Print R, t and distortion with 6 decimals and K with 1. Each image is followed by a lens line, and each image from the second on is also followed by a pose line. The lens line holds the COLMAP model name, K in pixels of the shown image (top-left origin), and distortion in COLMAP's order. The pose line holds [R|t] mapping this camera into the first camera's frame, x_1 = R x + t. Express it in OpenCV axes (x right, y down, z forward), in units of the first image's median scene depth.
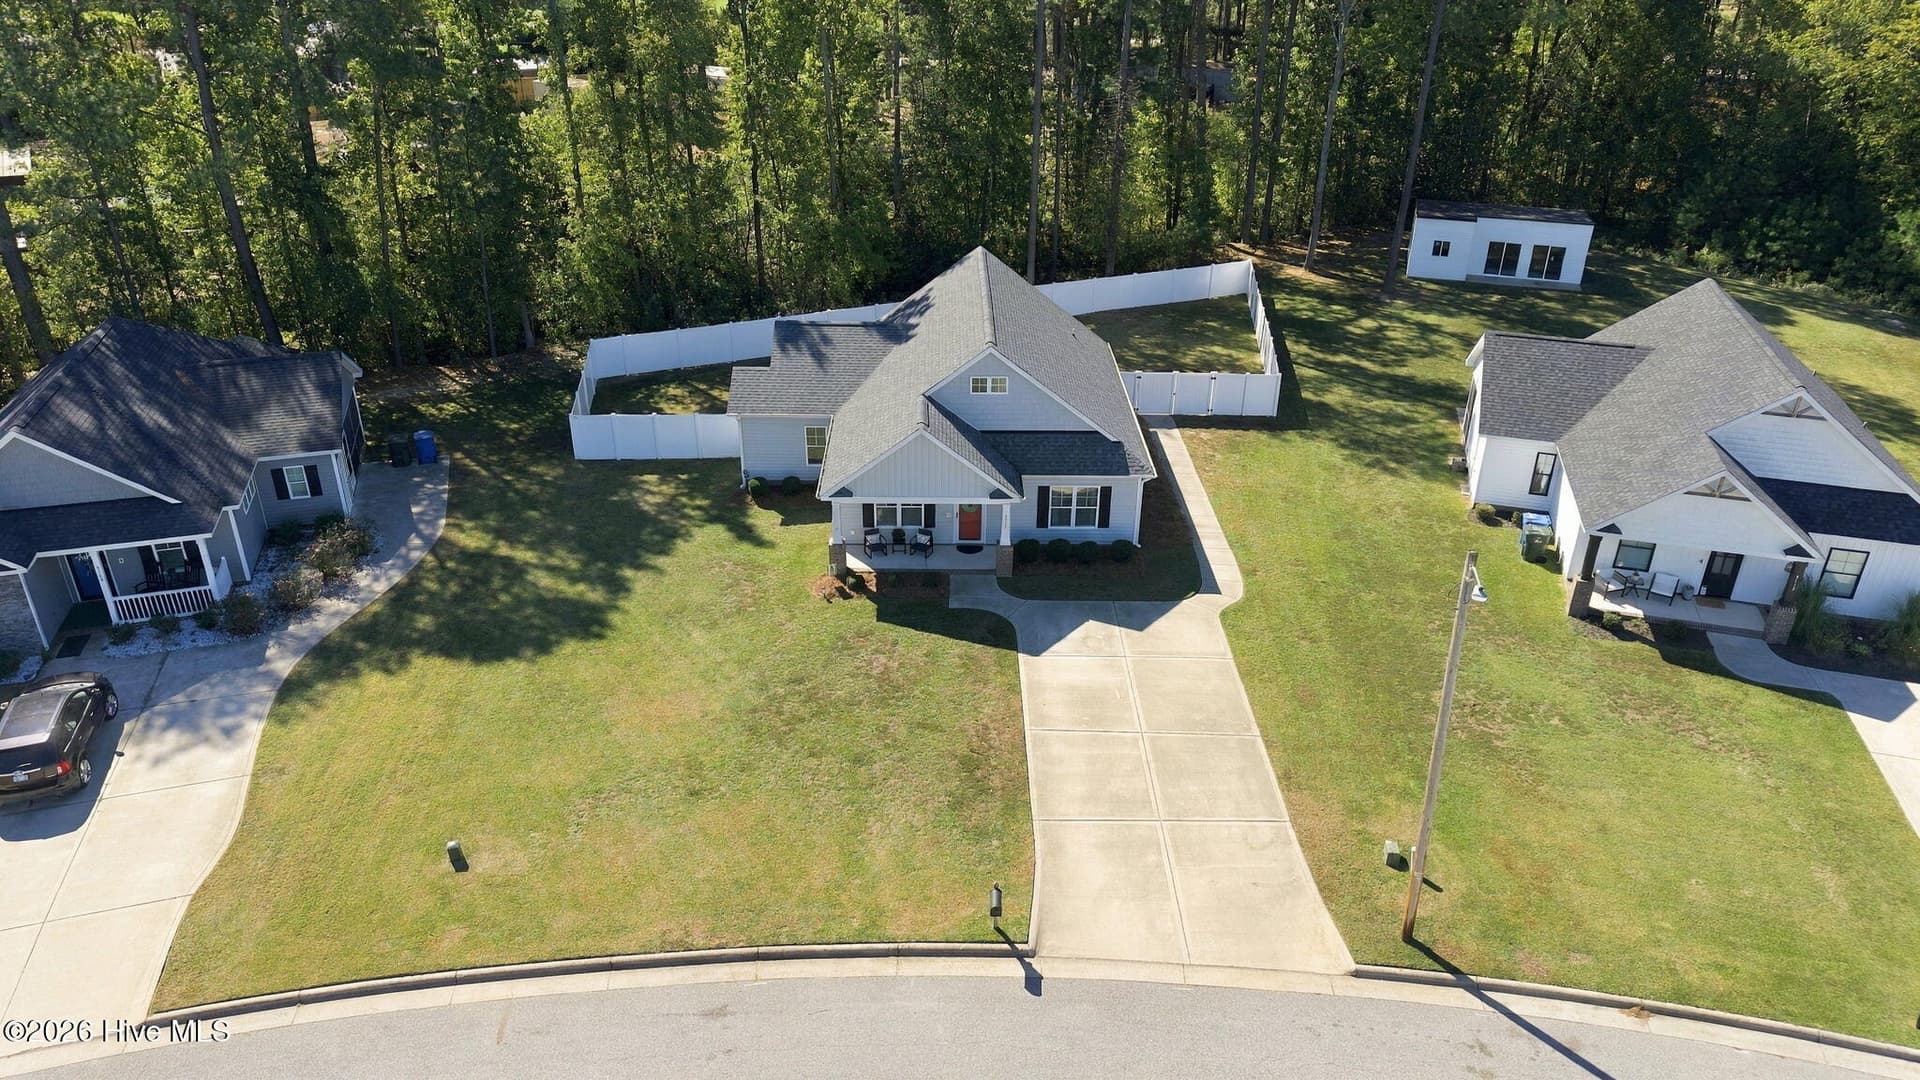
lens RADIAL K [[1278.5, 0, 961.2], [0, 1278.5, 547.6], [0, 0, 1]] dist [0.030416, -0.018979]
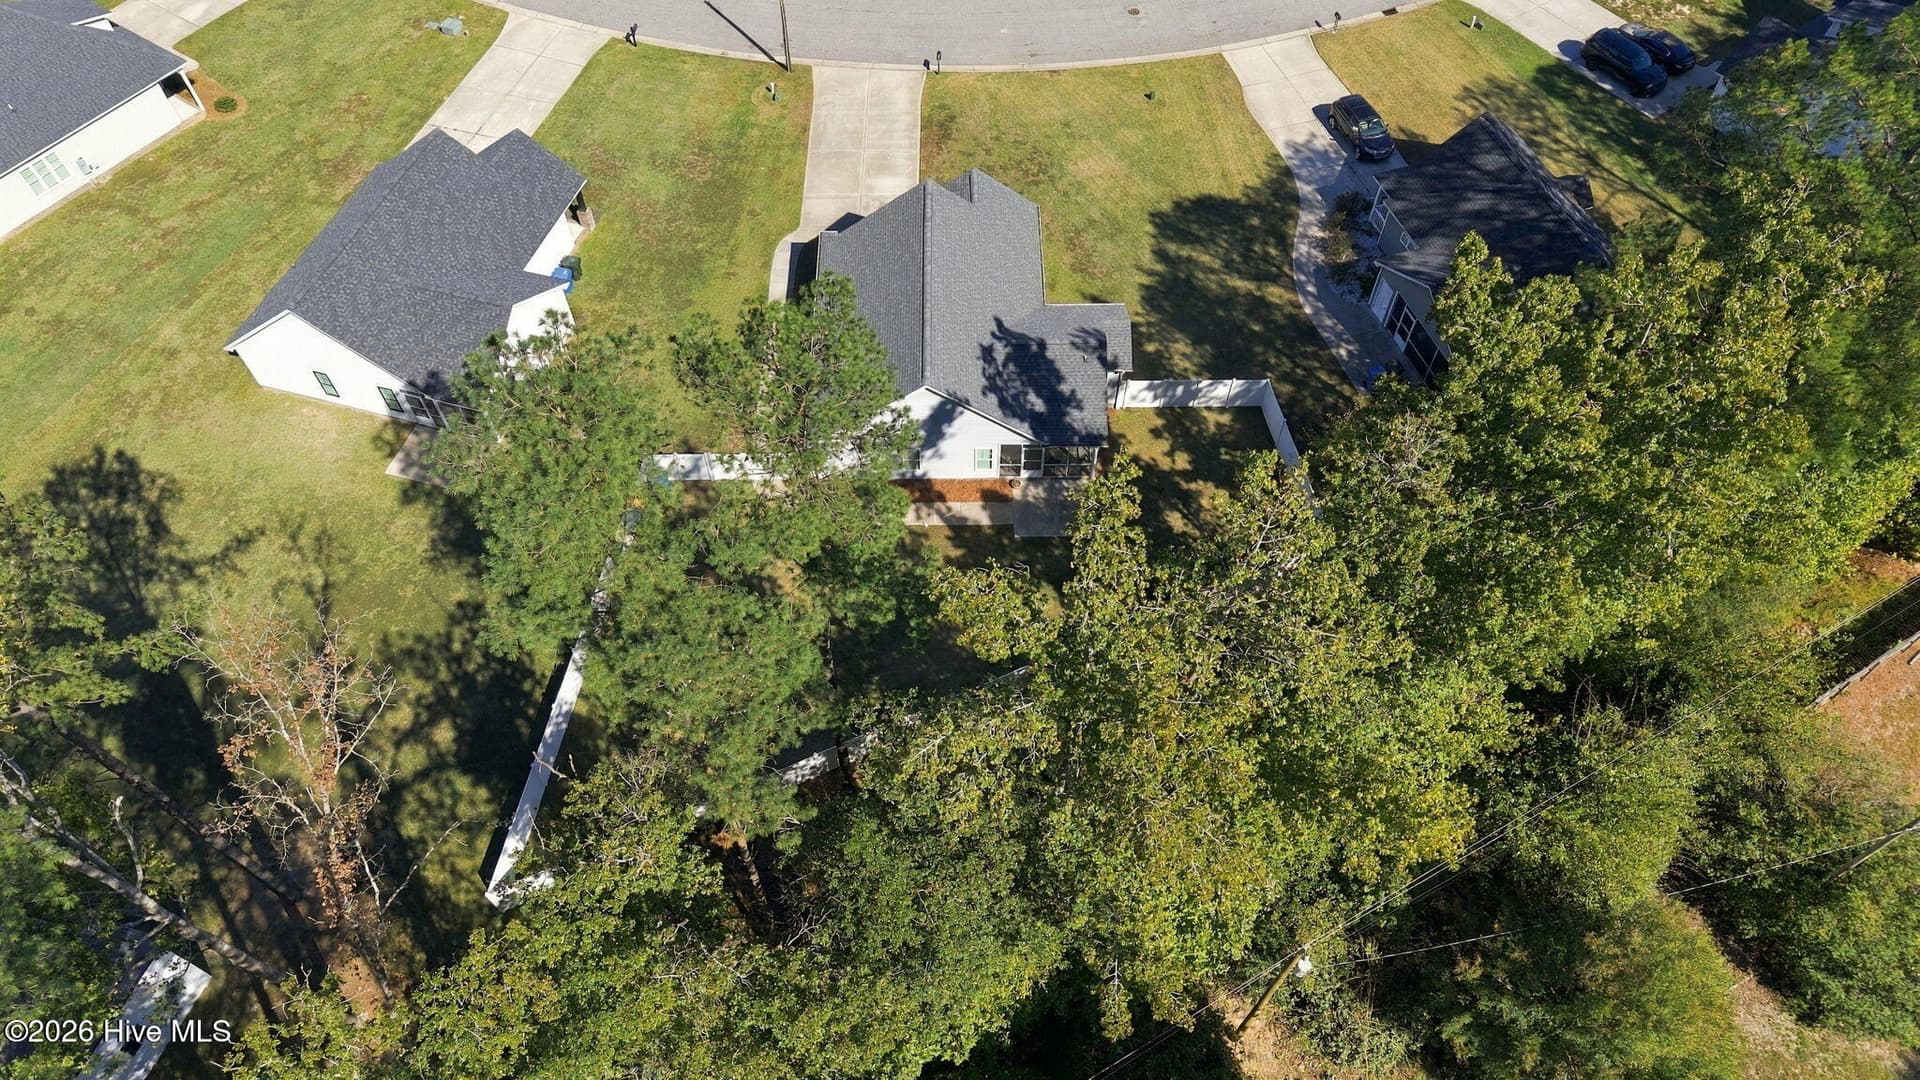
lens RADIAL K [[1278.5, 0, 952.6], [0, 1278.5, 557.4], [0, 0, 1]] dist [0.030416, -0.018979]
pose [[-0.999924, -0.009638, -0.007627, 0.005144], [-0.008684, 0.114824, 0.993348, -1.546005], [-0.008698, 0.993339, -0.114899, 1.575407]]
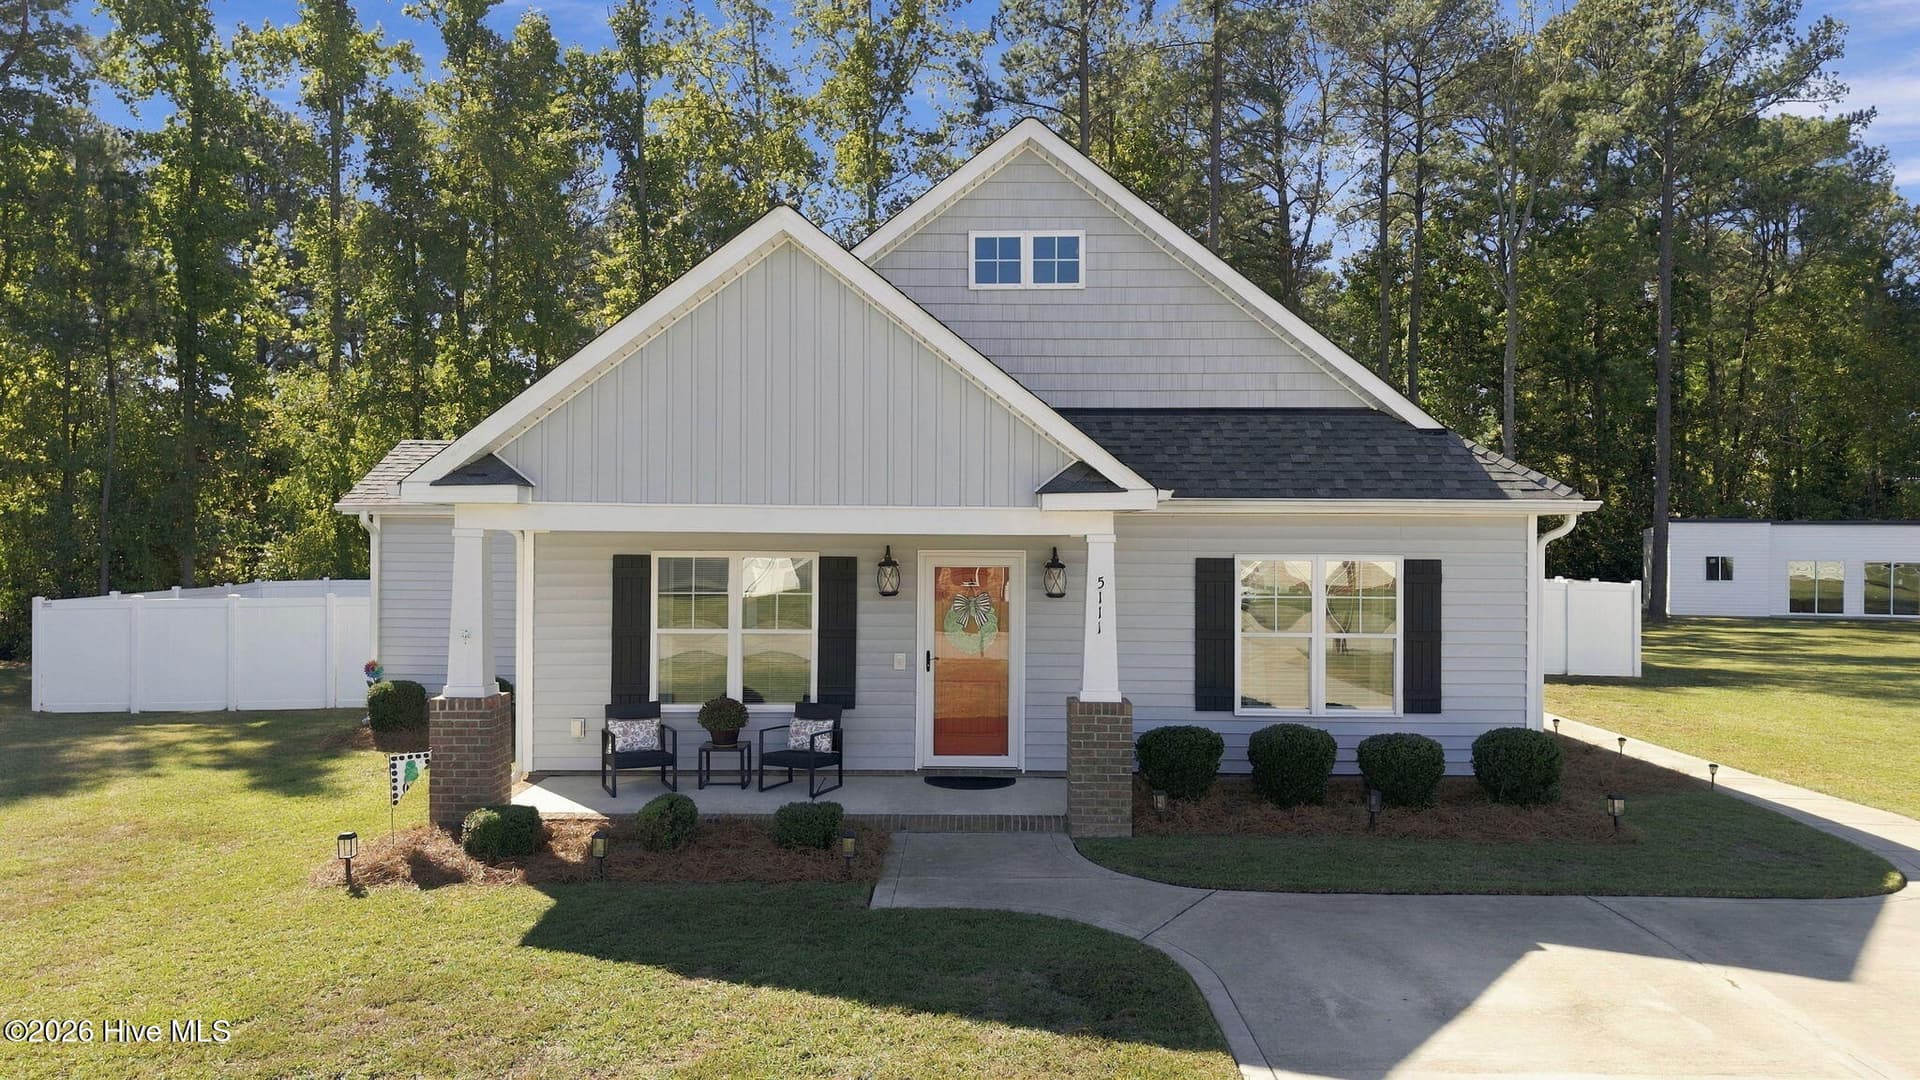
lens RADIAL K [[1278.5, 0, 954.3], [0, 1278.5, 538.9], [0, 0, 1]] dist [0.030416, -0.018979]
pose [[0.999825, -0.003210, -0.018427, 0.009083], [-0.005585, 0.888989, -0.457894, 0.089347], [0.017851, 0.457917, 0.888816, 0.745946]]
